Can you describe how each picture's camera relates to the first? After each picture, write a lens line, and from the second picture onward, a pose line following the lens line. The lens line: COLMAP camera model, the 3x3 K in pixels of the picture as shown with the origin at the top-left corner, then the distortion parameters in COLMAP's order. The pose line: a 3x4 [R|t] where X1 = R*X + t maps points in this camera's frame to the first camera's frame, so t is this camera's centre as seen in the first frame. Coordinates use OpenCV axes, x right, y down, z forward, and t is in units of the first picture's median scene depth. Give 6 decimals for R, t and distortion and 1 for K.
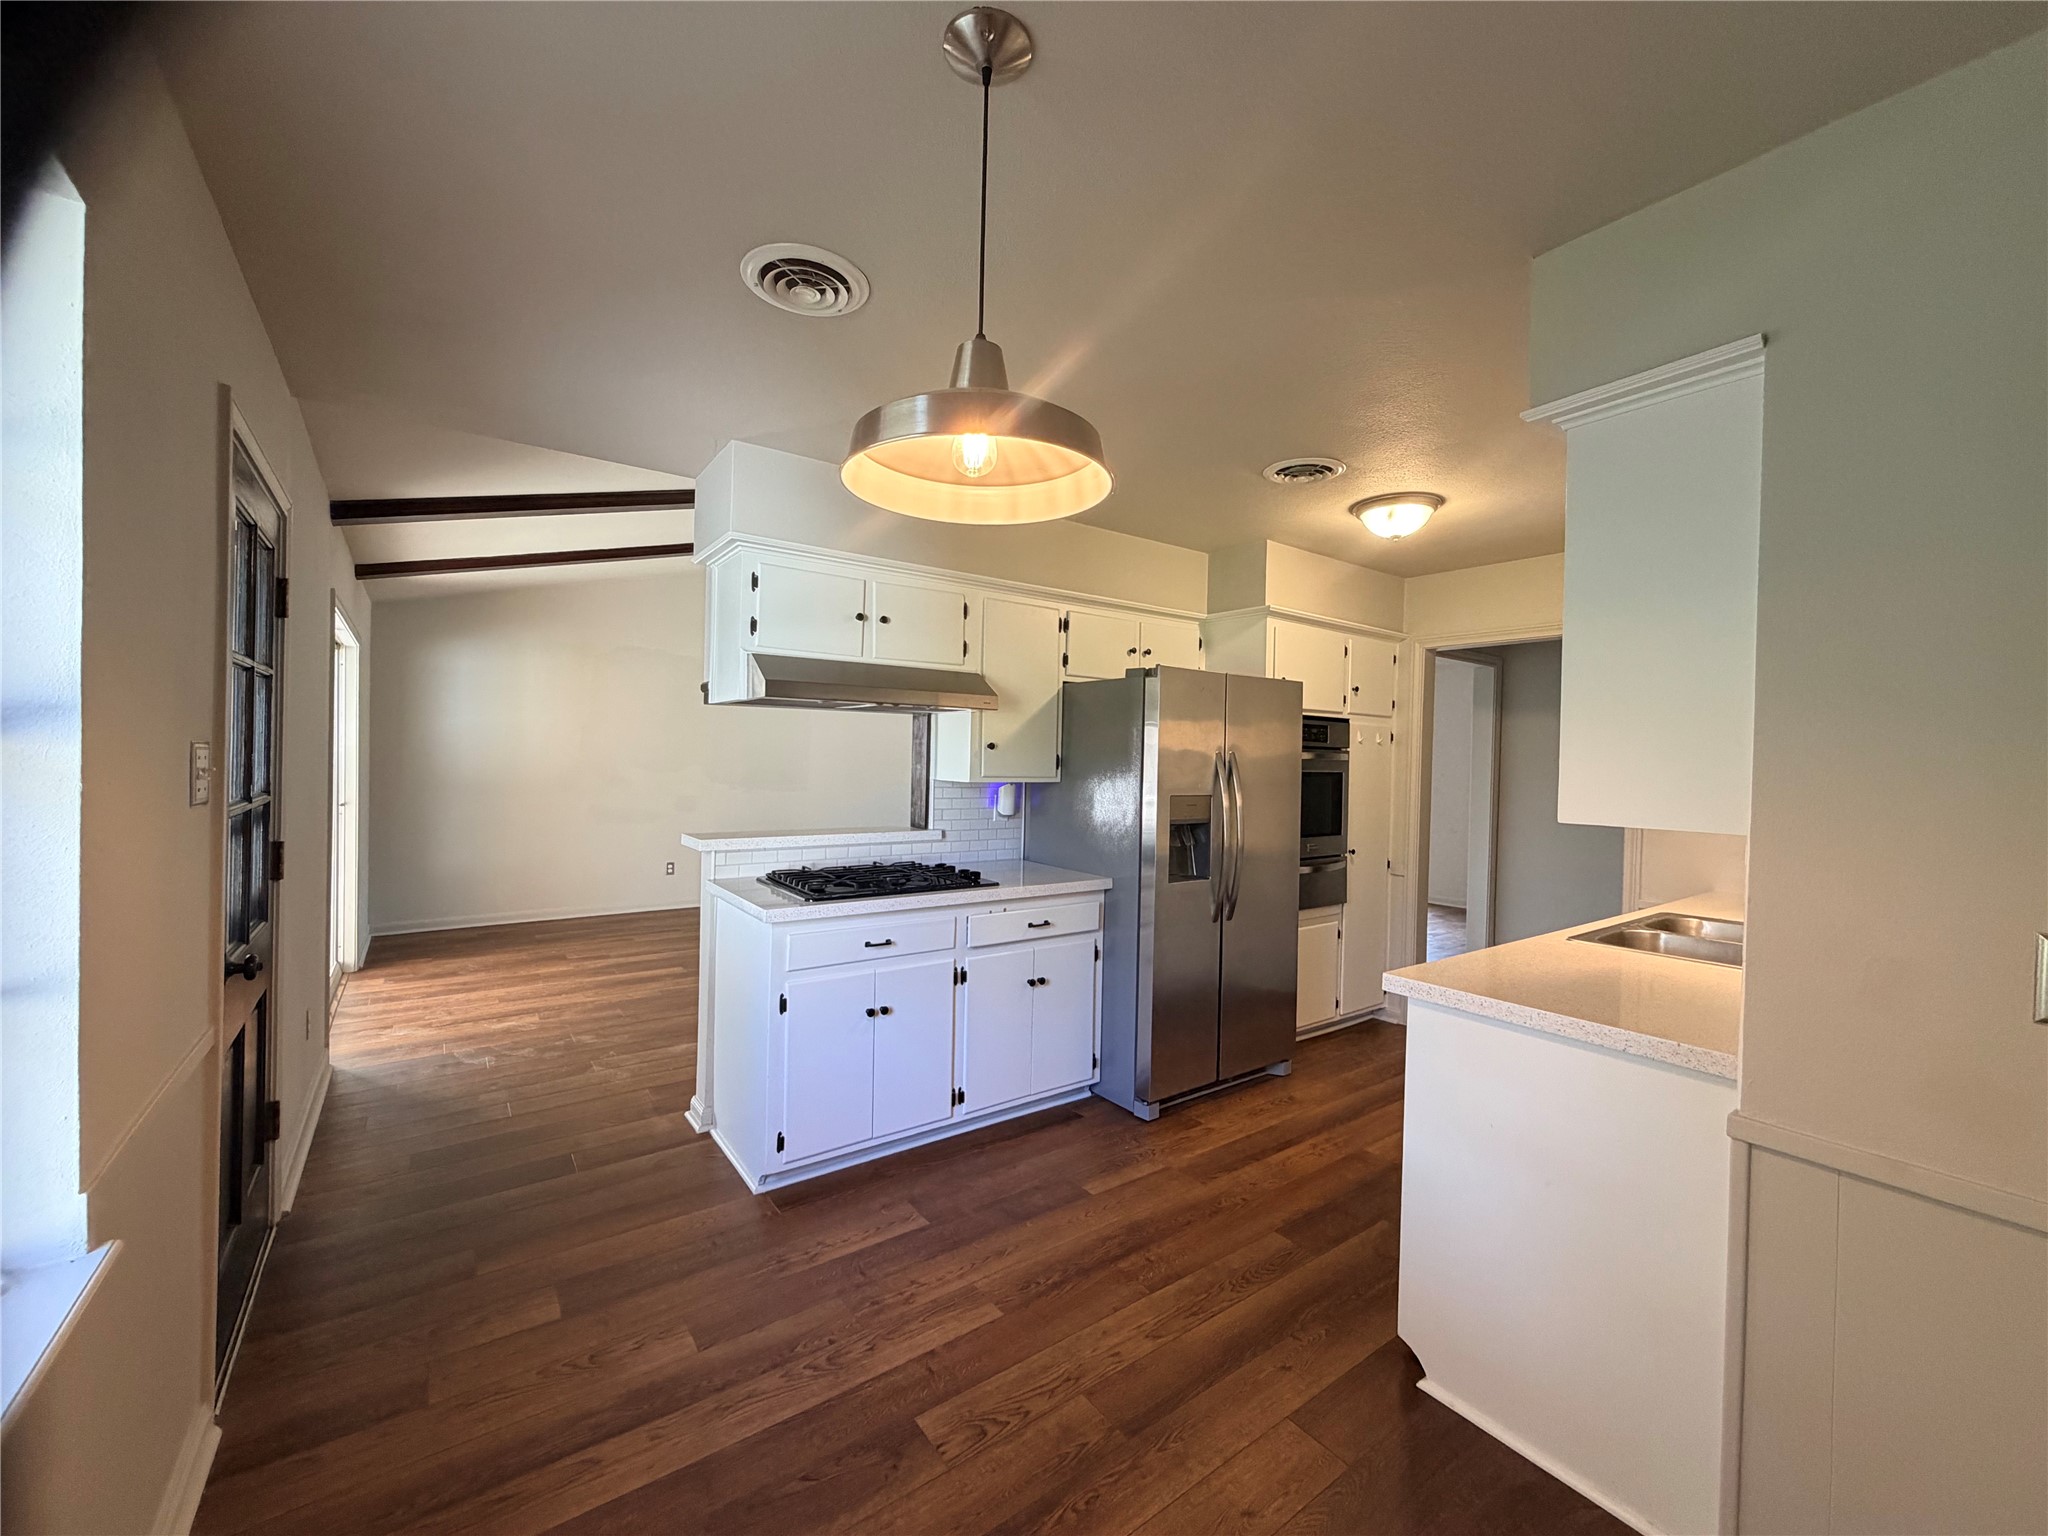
lens RADIAL K [[821.5, 0, 1029.5], [0, 821.5, 769.2], [0, 0, 1]] dist [0.000370, -0.000123]
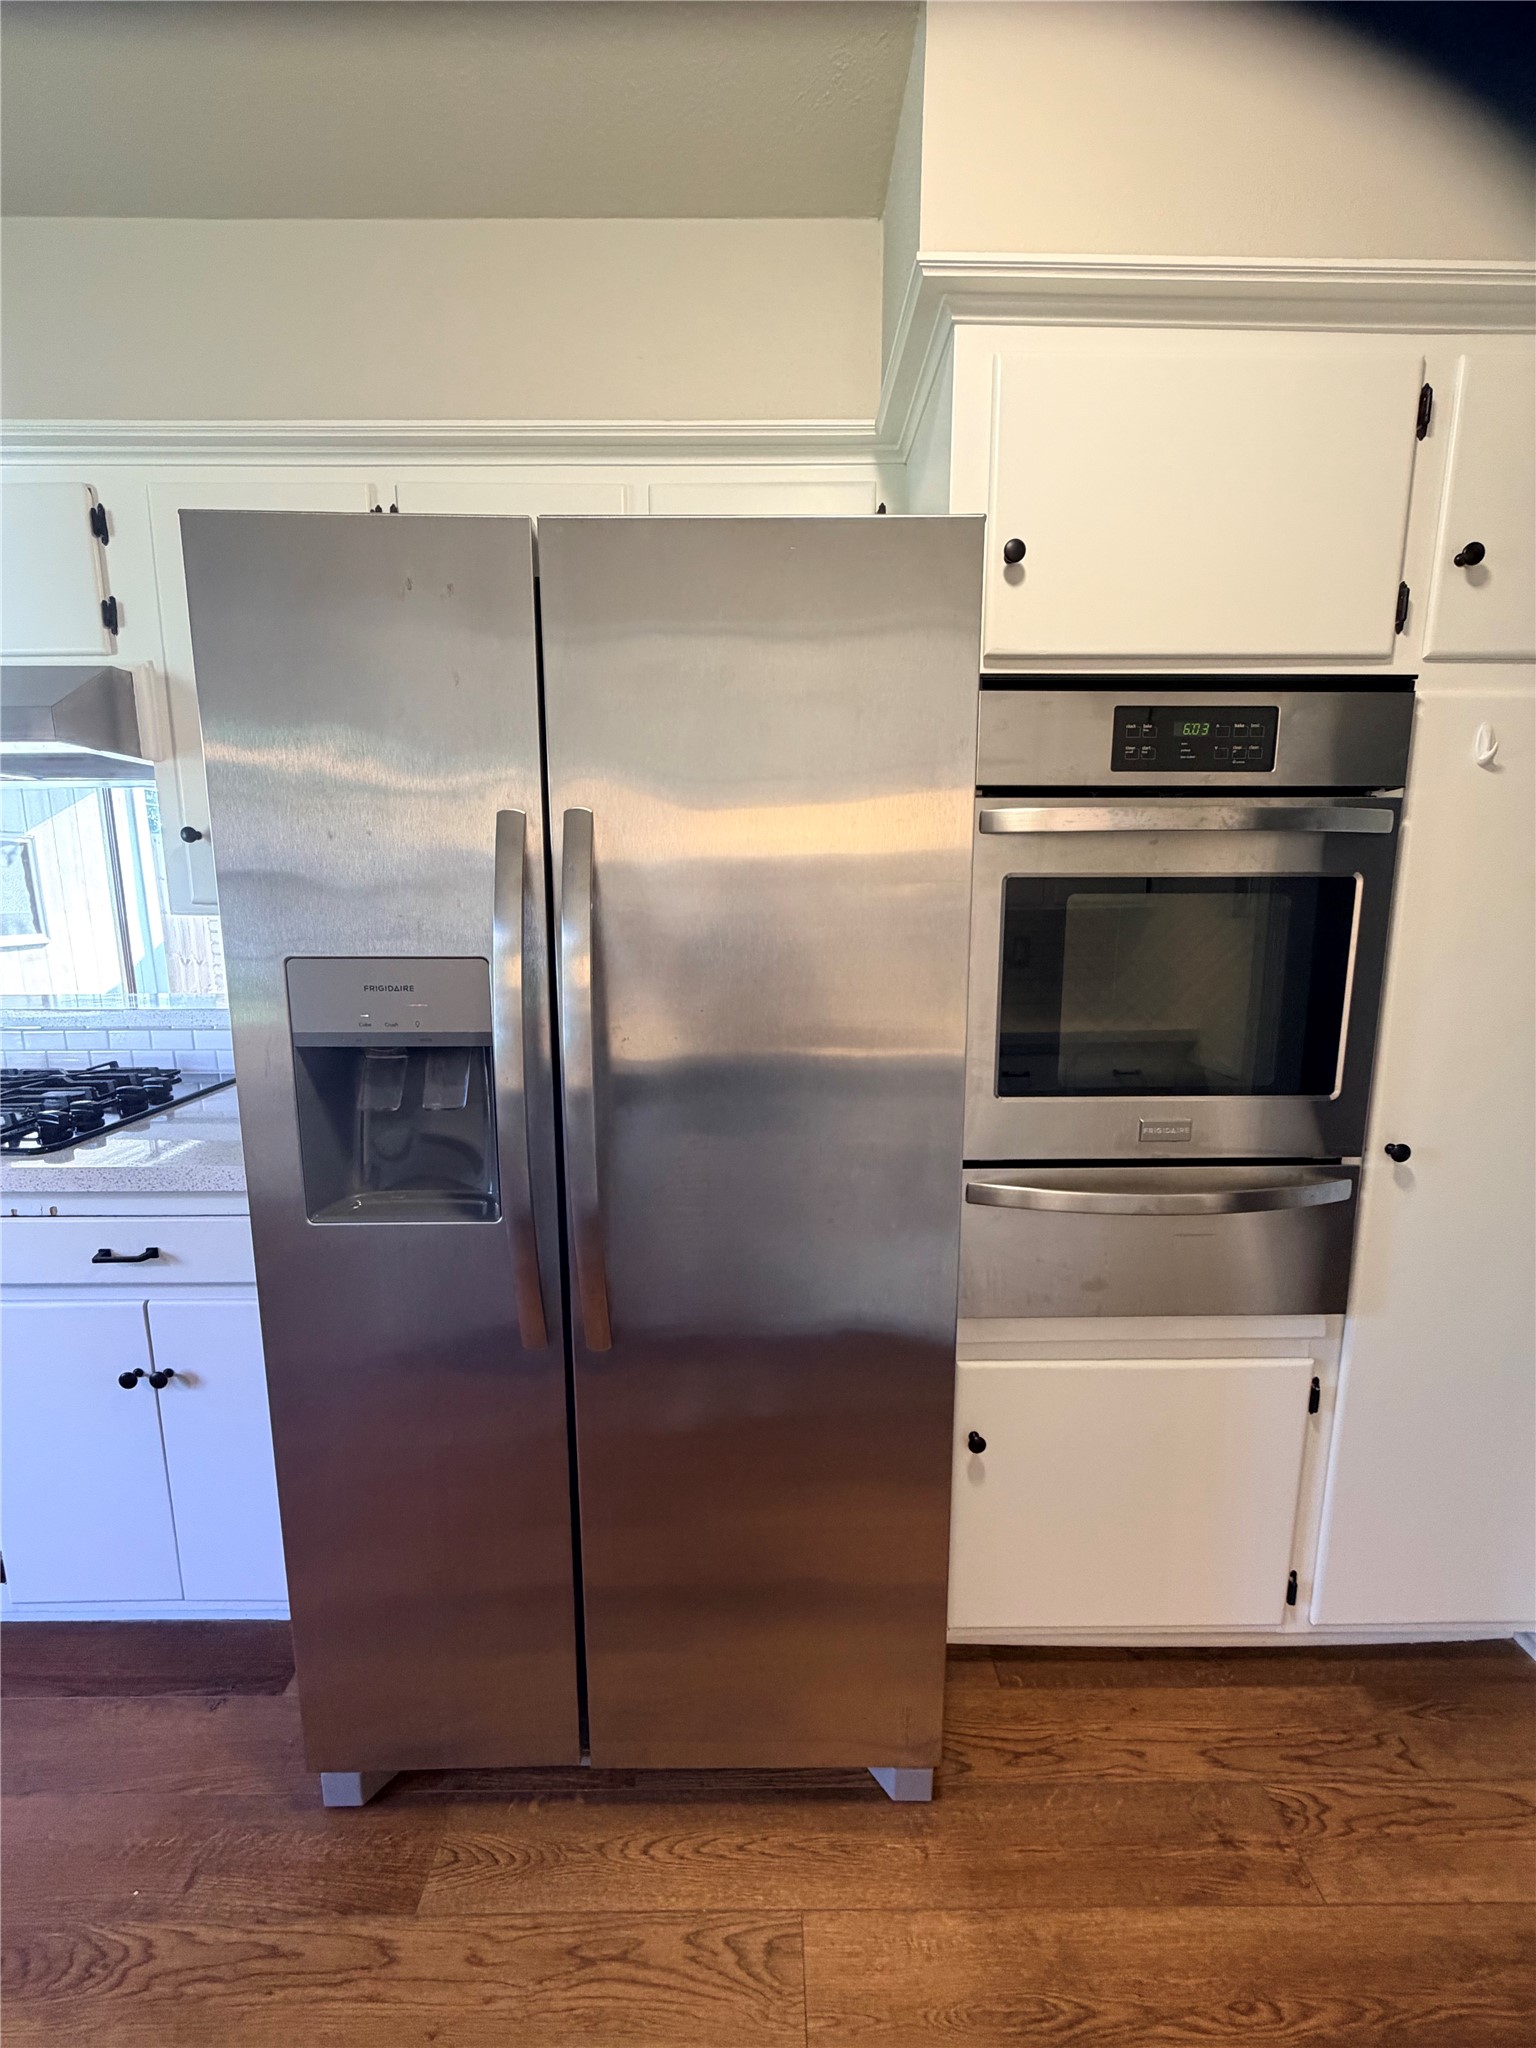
lens RADIAL K [[821.5, 0, 769.8], [0, 821.5, 1009.6], [0, 0, 1]] dist [0.000370, -0.000123]
pose [[0.809794, 0.071572, -0.582332, 0.382425], [0.012854, 0.990129, 0.139568, 0.006922], [0.586573, -0.120507, 0.800881, 0.644753]]
